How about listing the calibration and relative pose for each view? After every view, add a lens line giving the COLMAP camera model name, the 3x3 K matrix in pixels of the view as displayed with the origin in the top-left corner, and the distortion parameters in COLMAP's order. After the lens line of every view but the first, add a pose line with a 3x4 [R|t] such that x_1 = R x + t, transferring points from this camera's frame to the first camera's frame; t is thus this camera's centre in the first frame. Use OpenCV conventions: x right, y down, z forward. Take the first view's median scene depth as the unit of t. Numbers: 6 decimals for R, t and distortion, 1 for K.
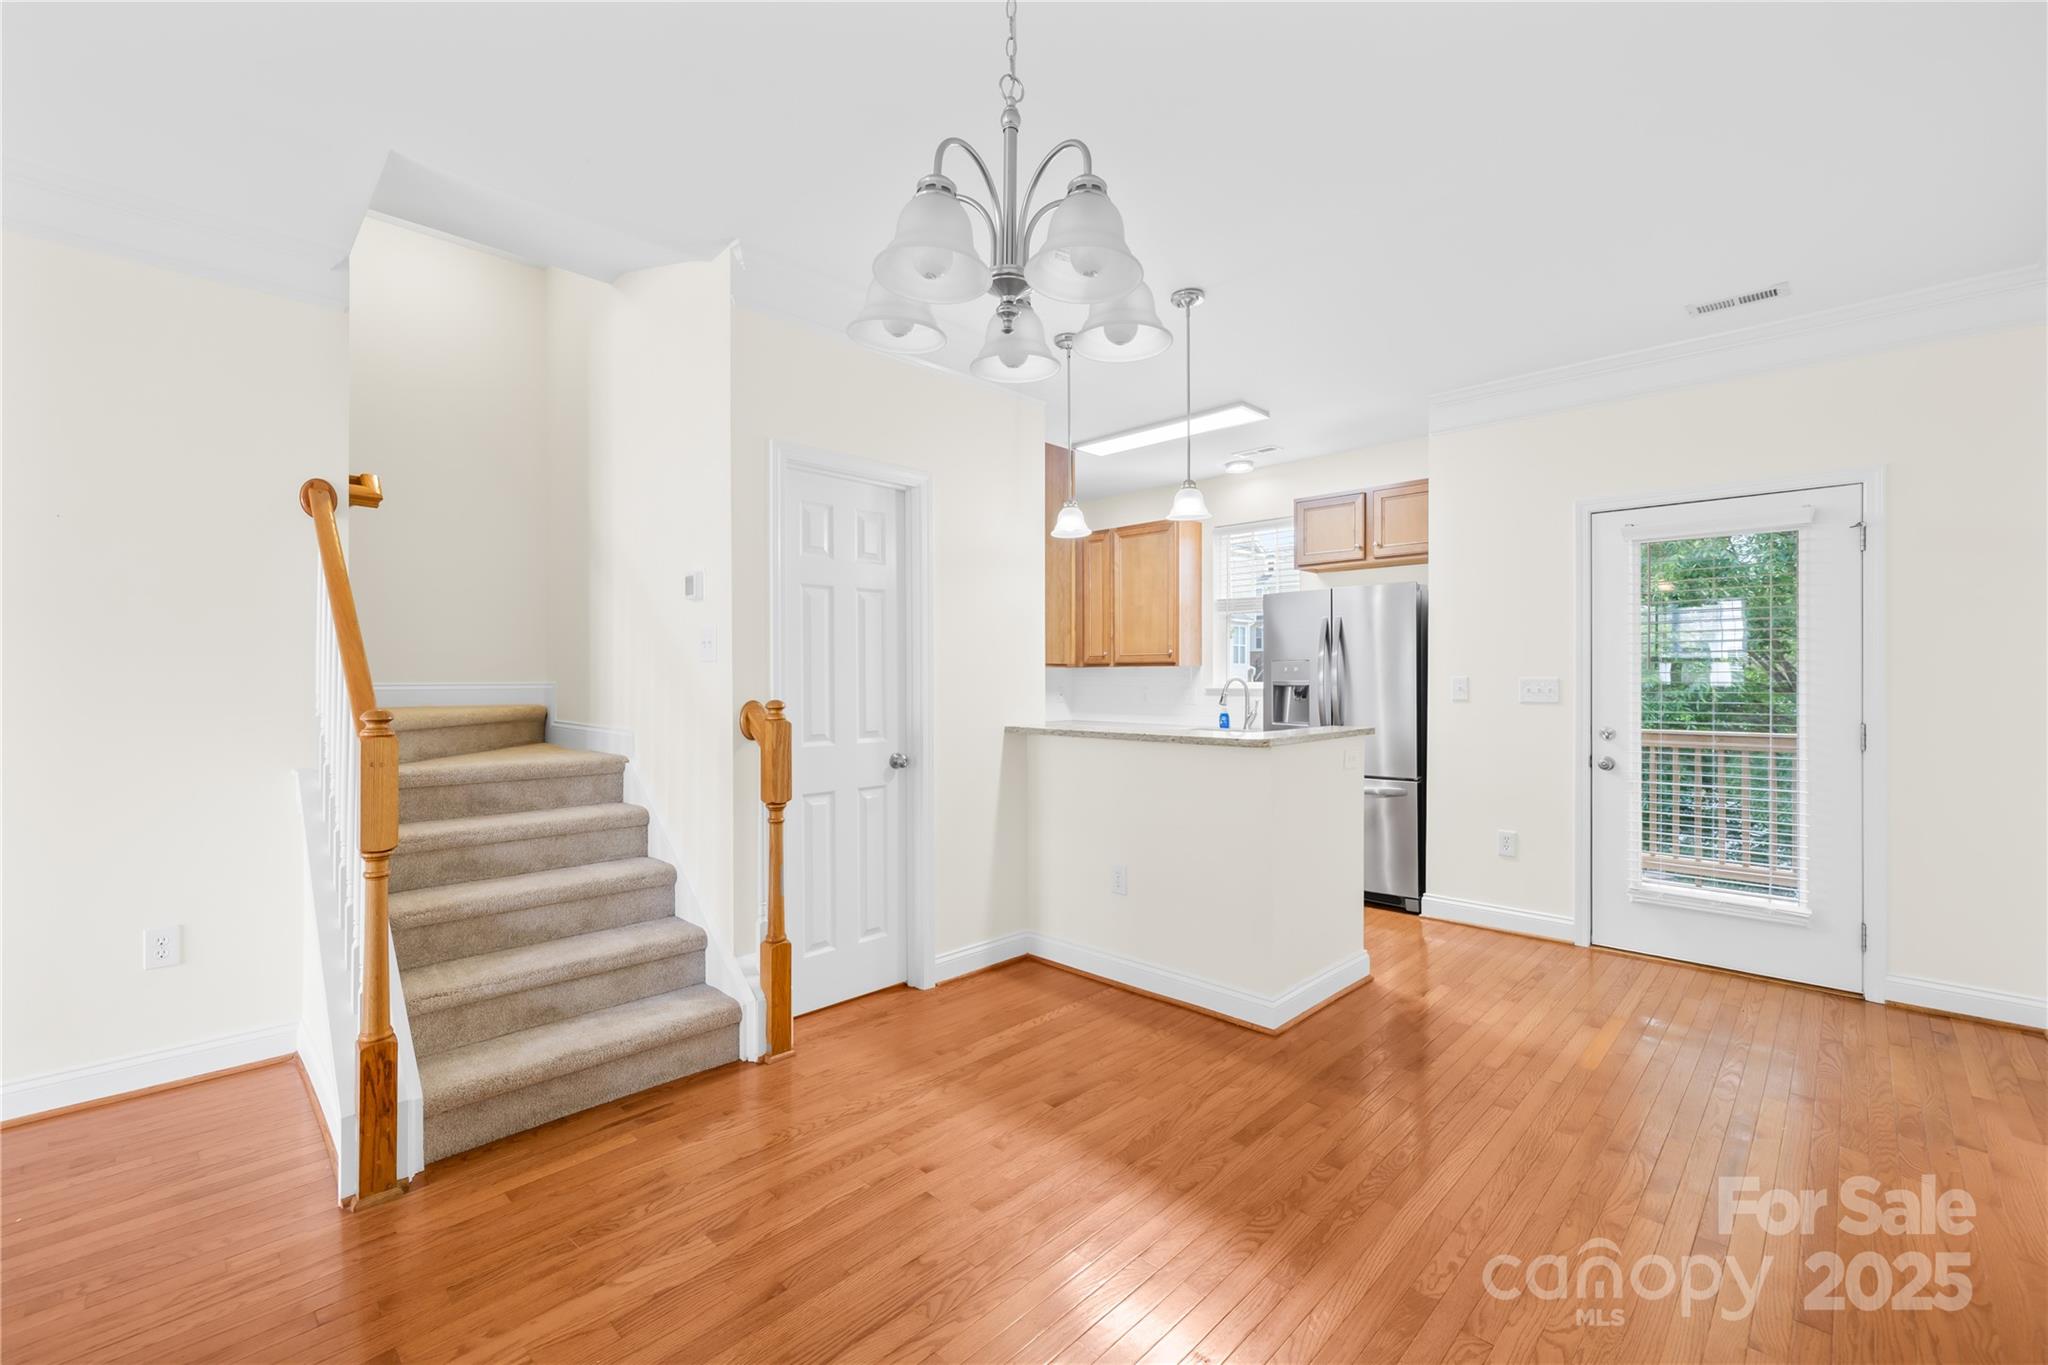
lens RADIAL K [[845.7, 0, 1027.0], [0, 845.7, 680.7], [0, 0, 1]] dist [-0.000219, -0.000031]
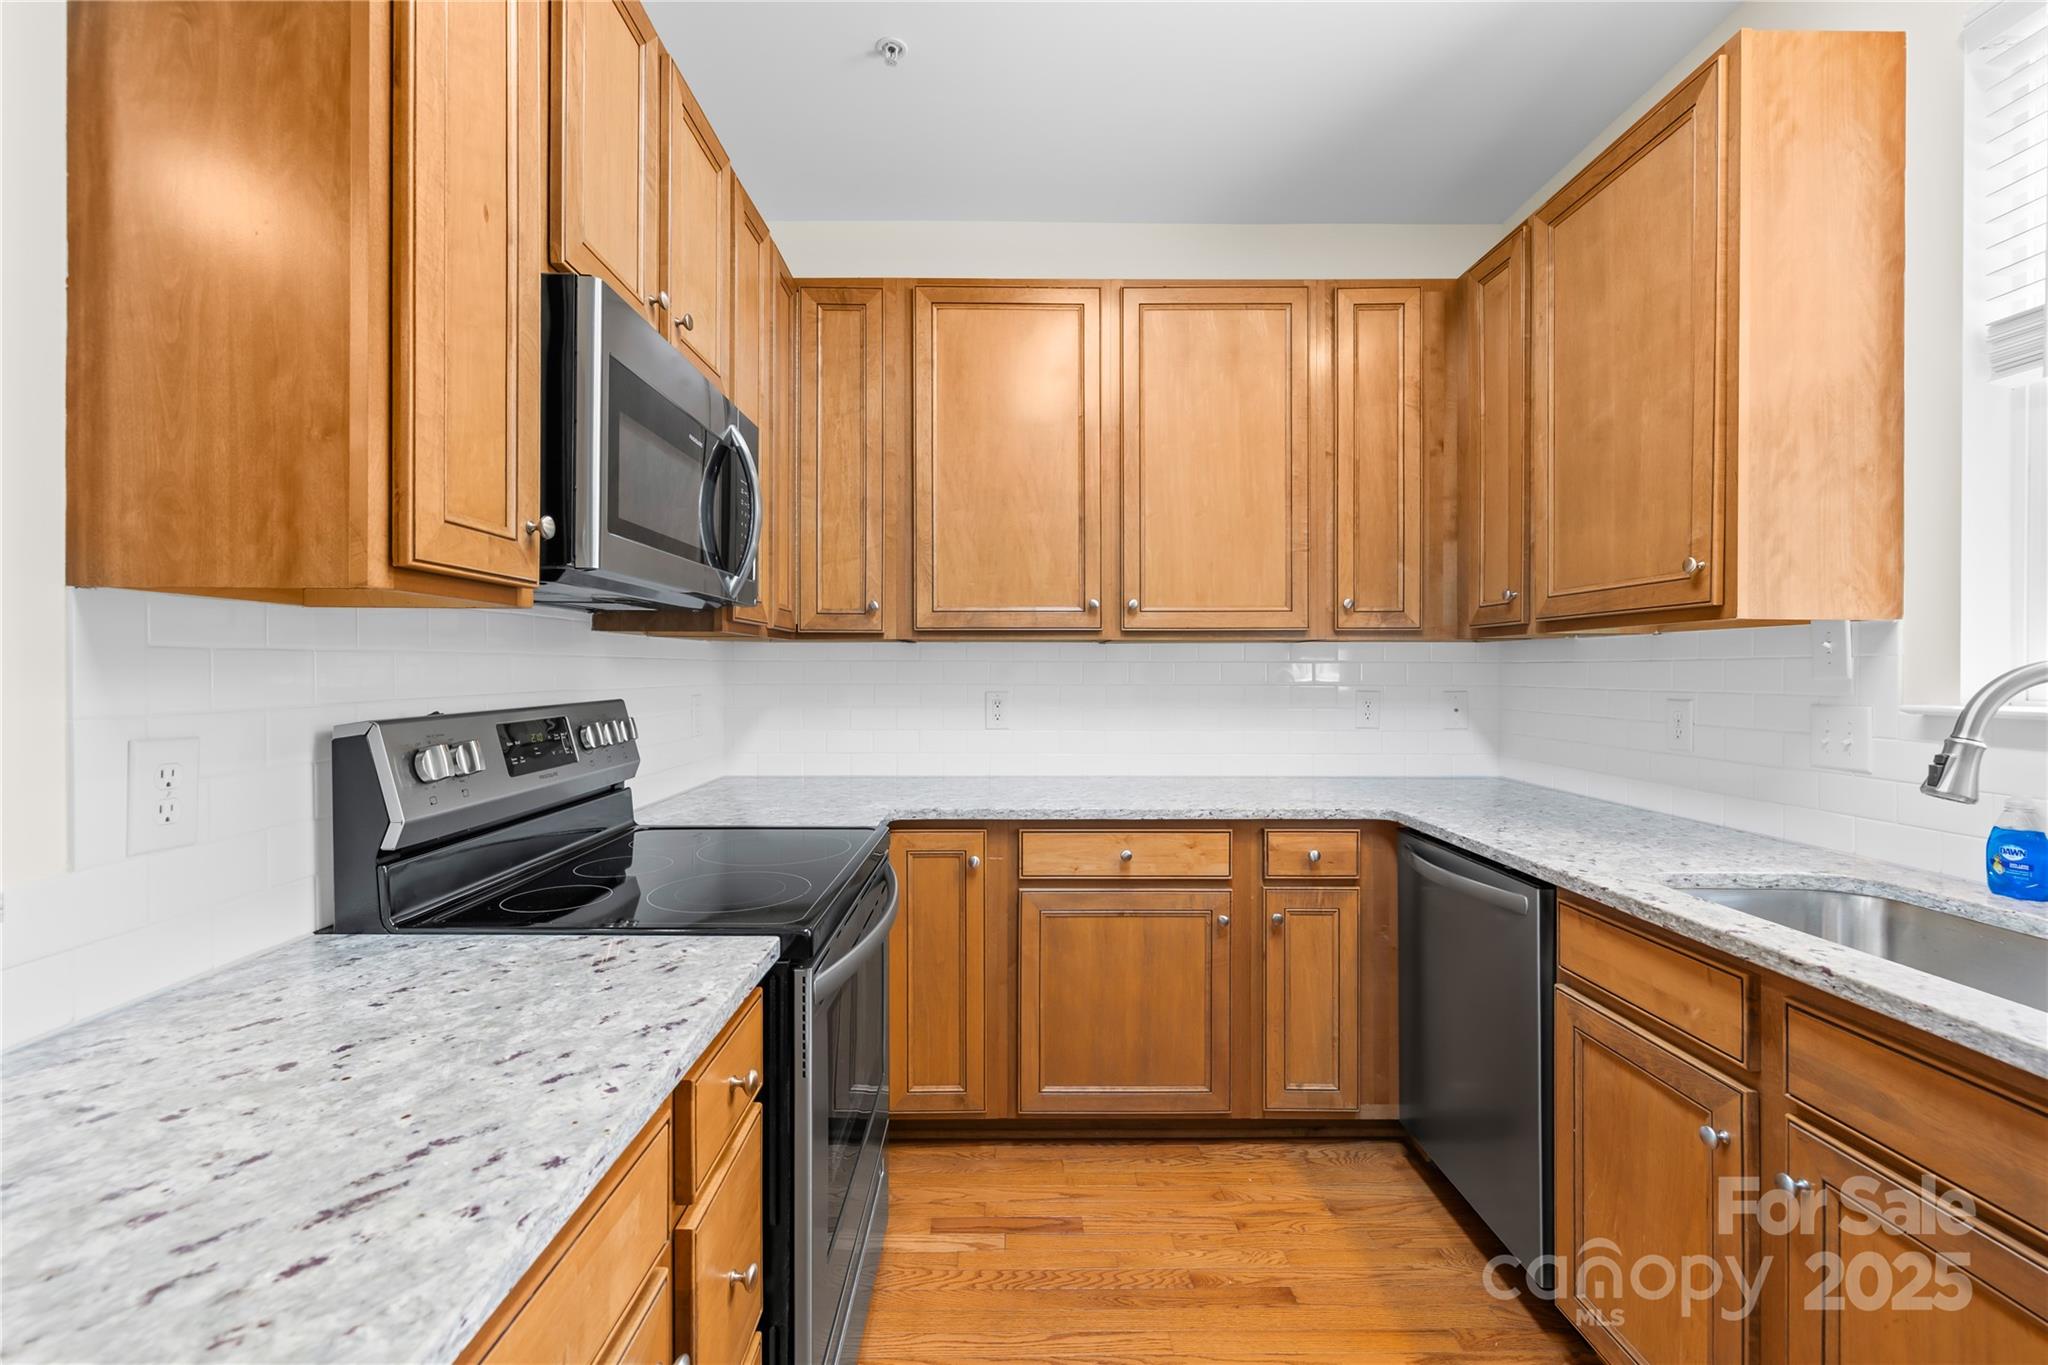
lens RADIAL K [[870.2, 0, 1022.8], [0, 870.2, 675.8], [0, 0, 1]] dist [-0.000156, -0.000121]
pose [[0.707025, 0.004370, -0.707175, 0.211768], [-0.004901, 0.999987, 0.001279, -0.000035], [0.707171, 0.002561, 0.707038, 0.665656]]
